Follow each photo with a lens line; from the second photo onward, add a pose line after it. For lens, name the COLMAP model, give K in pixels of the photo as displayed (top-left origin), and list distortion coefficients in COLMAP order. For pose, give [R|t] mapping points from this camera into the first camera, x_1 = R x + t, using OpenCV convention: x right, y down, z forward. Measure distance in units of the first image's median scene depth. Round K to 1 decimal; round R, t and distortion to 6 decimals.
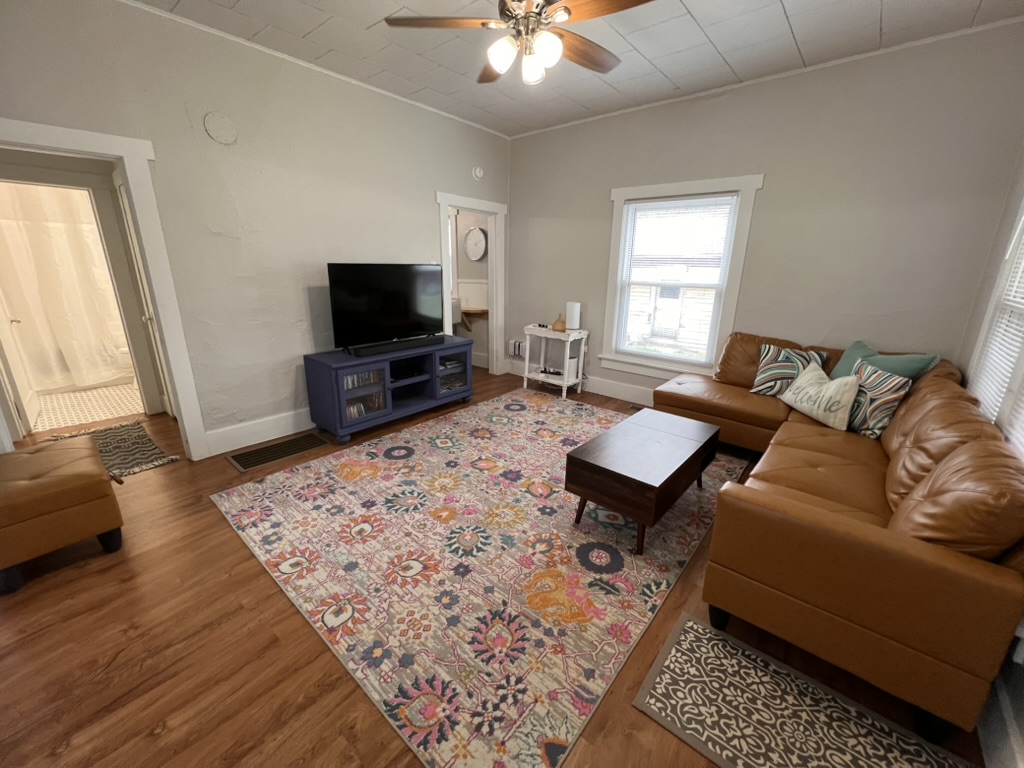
lens RADIAL K [[410.3, 0, 511.2], [0, 410.3, 381.9], [0, 0, 1]] dist [0.000341, 0.000007]
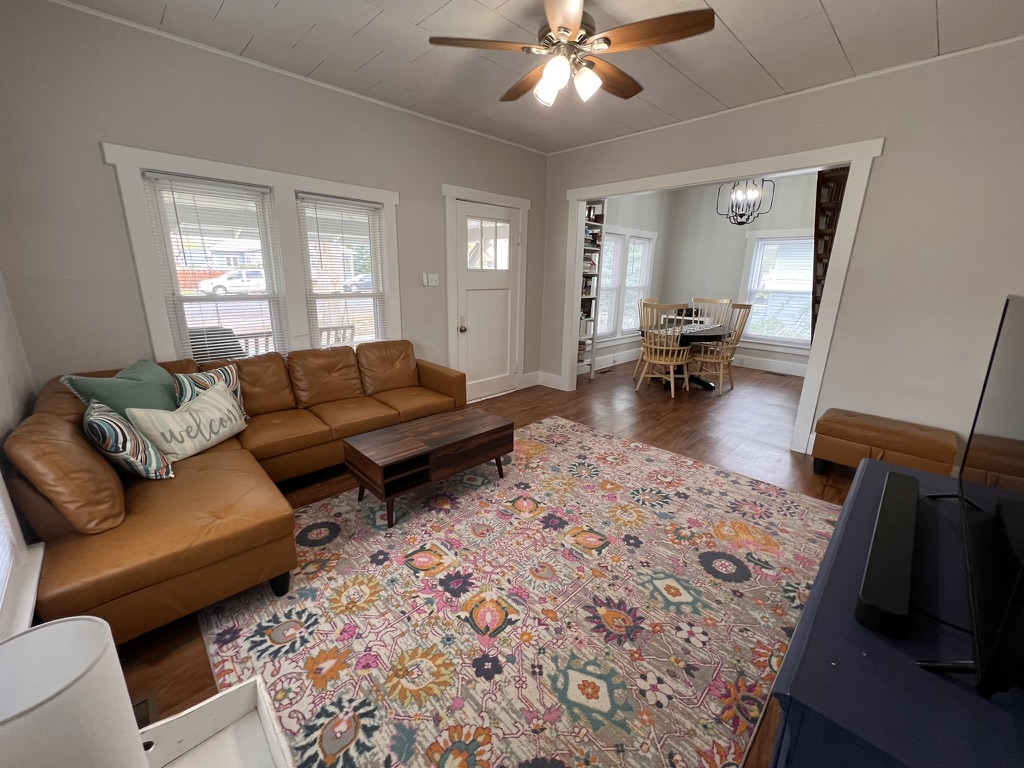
lens RADIAL K [[410.3, 0, 509.9], [0, 410.3, 383.5], [0, 0, 1]] dist [0.000341, 0.000007]
pose [[-0.995589, -0.047302, 0.081020, 0.040967], [0.001713, 0.854282, 0.519807, -0.516119], [-0.093802, 0.517653, -0.850433, 1.741364]]
